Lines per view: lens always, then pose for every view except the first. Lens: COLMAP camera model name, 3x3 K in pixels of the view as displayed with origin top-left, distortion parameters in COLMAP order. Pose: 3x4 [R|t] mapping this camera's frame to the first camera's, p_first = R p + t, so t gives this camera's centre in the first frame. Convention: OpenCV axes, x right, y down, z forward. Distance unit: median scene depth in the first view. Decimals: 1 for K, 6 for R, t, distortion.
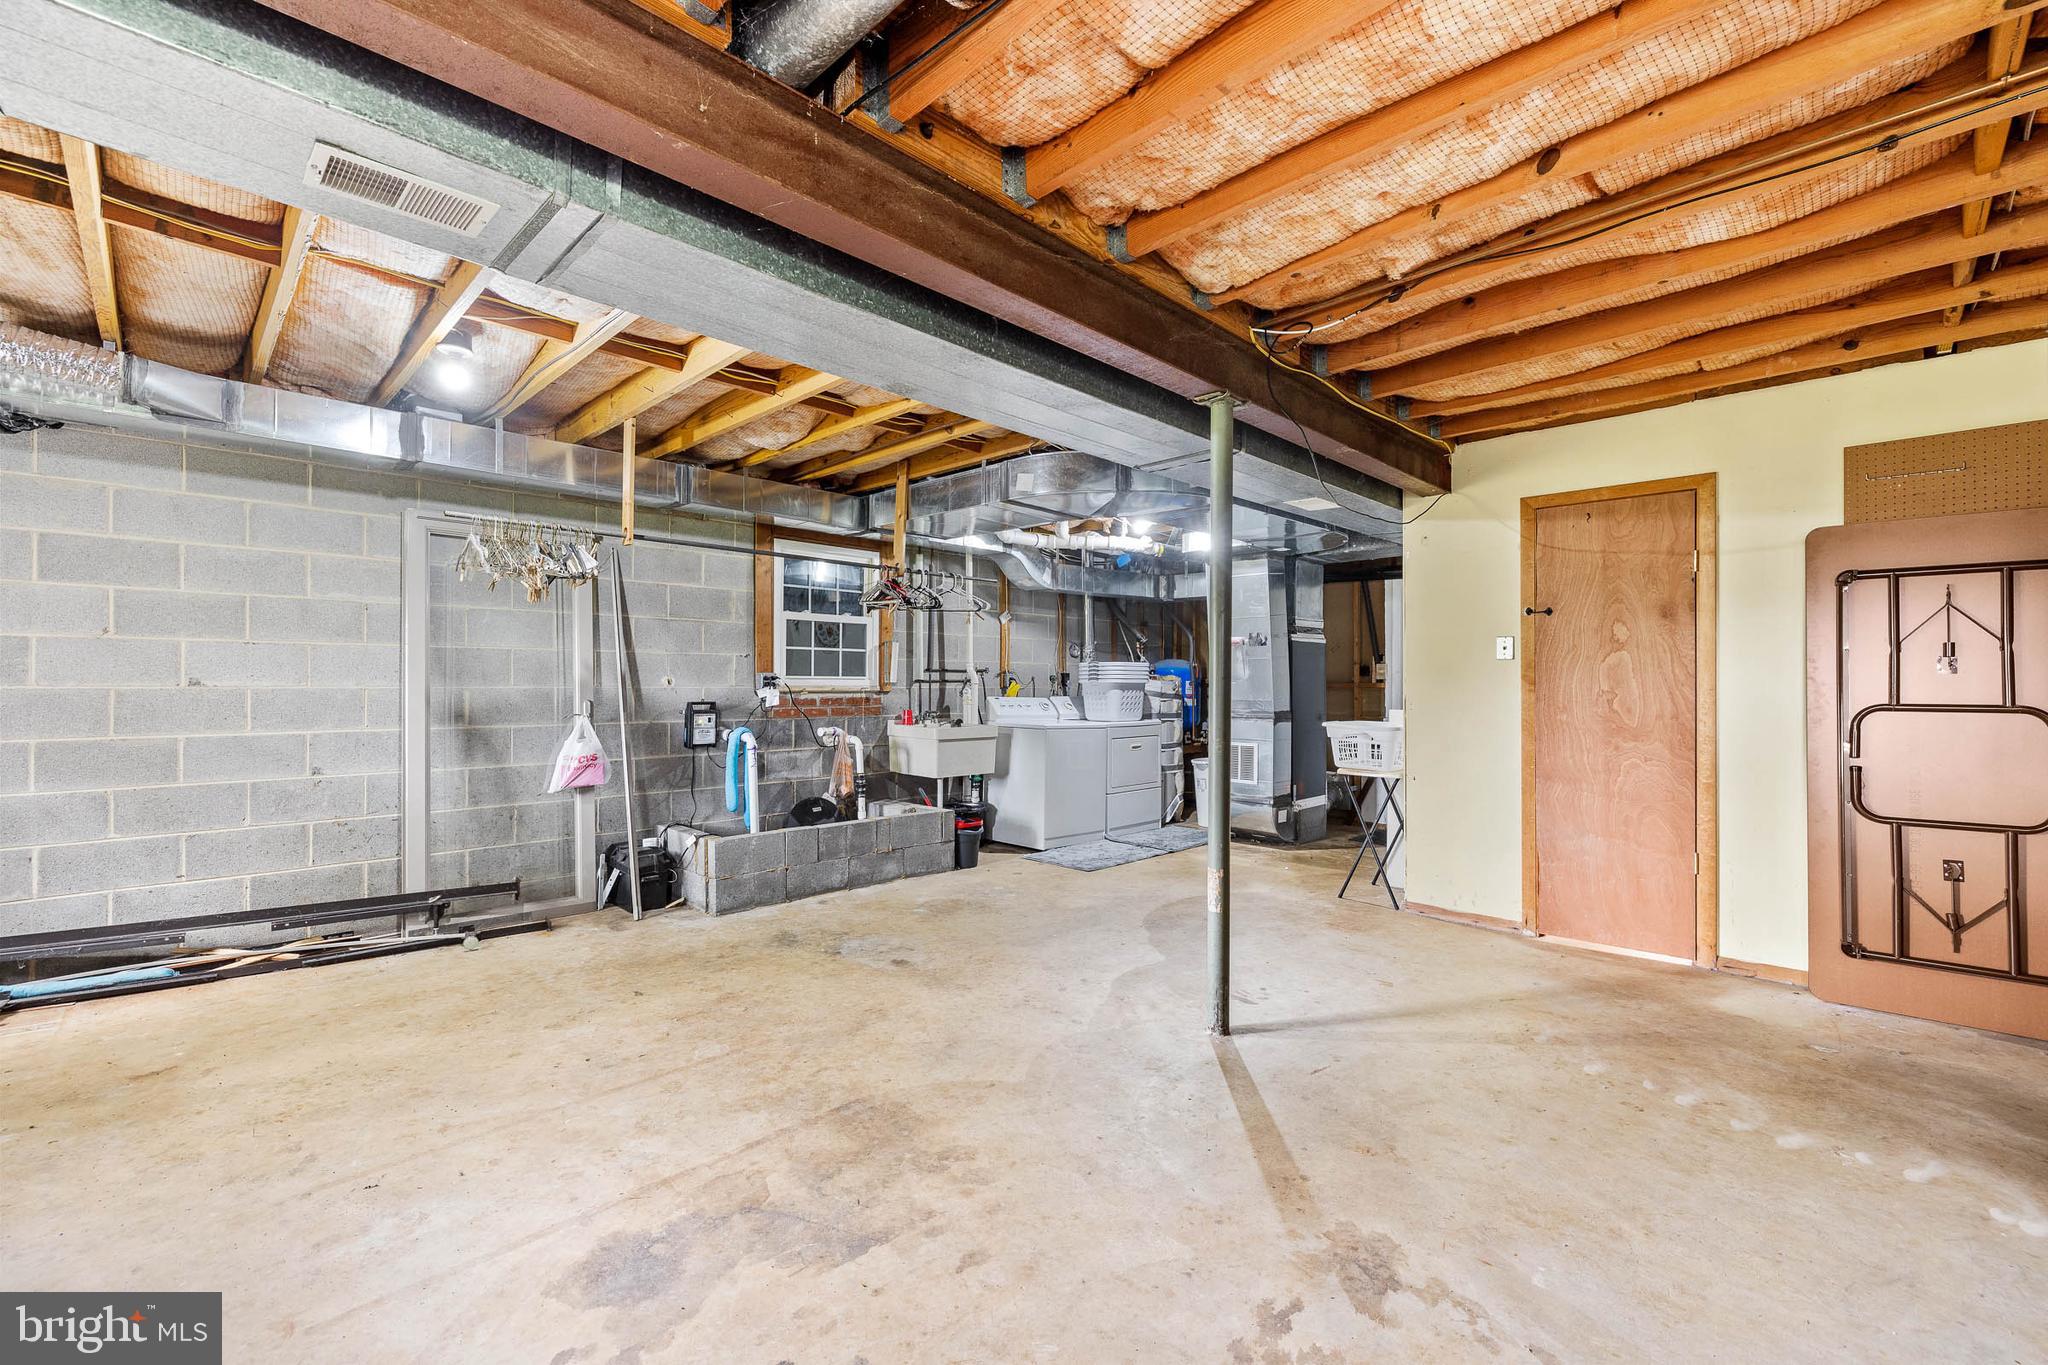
lens RADIAL K [[856.4, 0, 1022.5], [0, 856.4, 679.0], [0, 0, 1]] dist [0.001083, -0.000028]
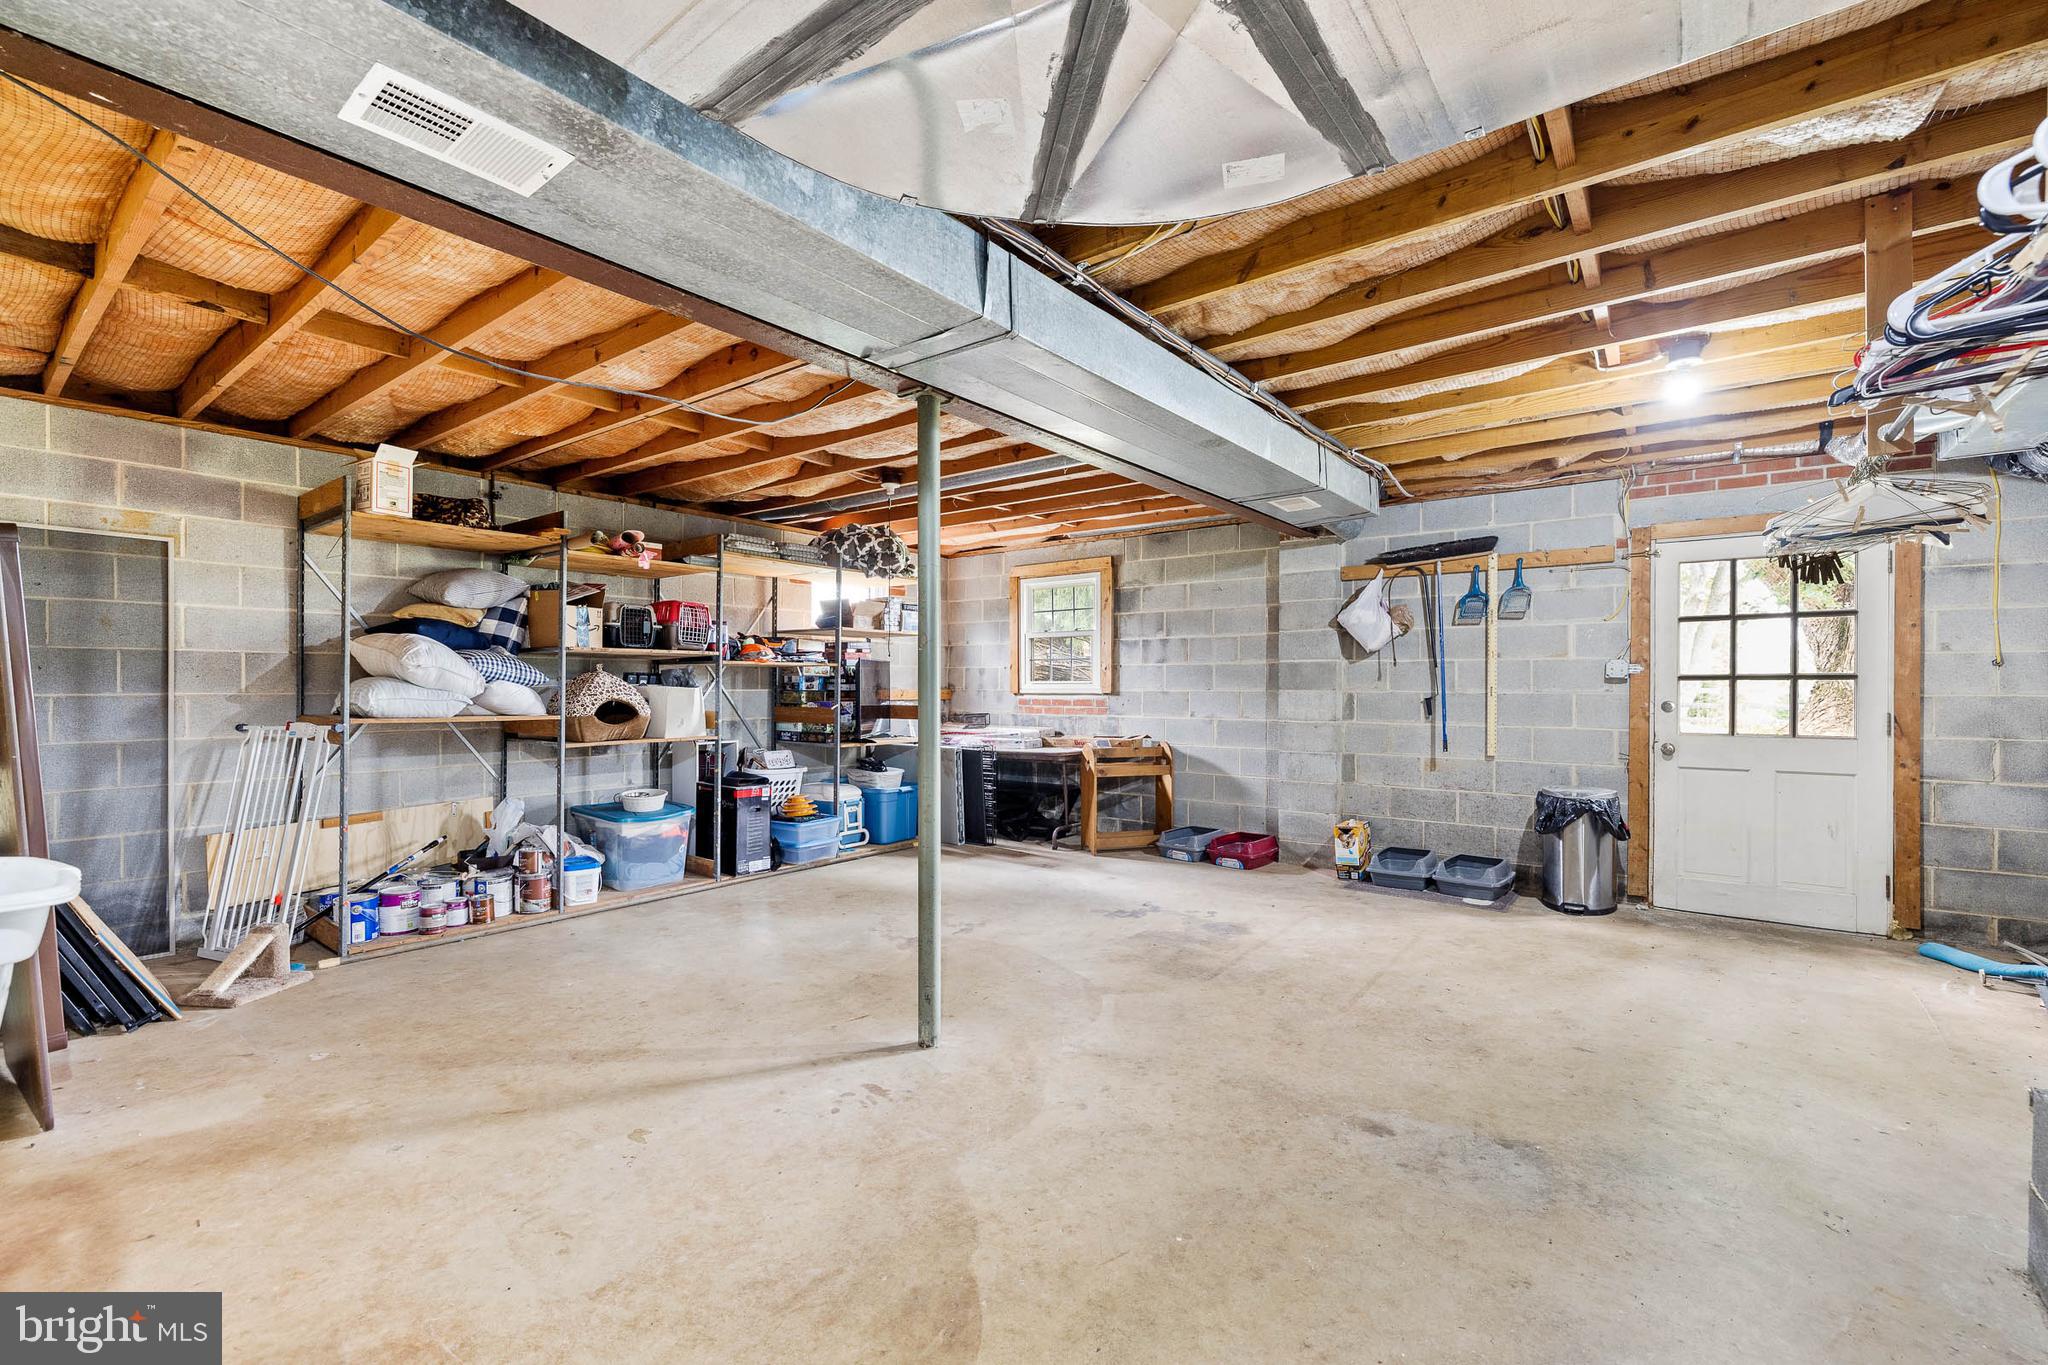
lens RADIAL K [[856.4, 0, 1022.5], [0, 856.4, 679.0], [0, 0, 1]] dist [0.001083, -0.000028]
pose [[-0.992534, -0.005934, -0.121824, 0.253820], [-0.004706, 0.999935, -0.010364, 0.005726], [0.121878, -0.009713, -0.992498, 2.059701]]
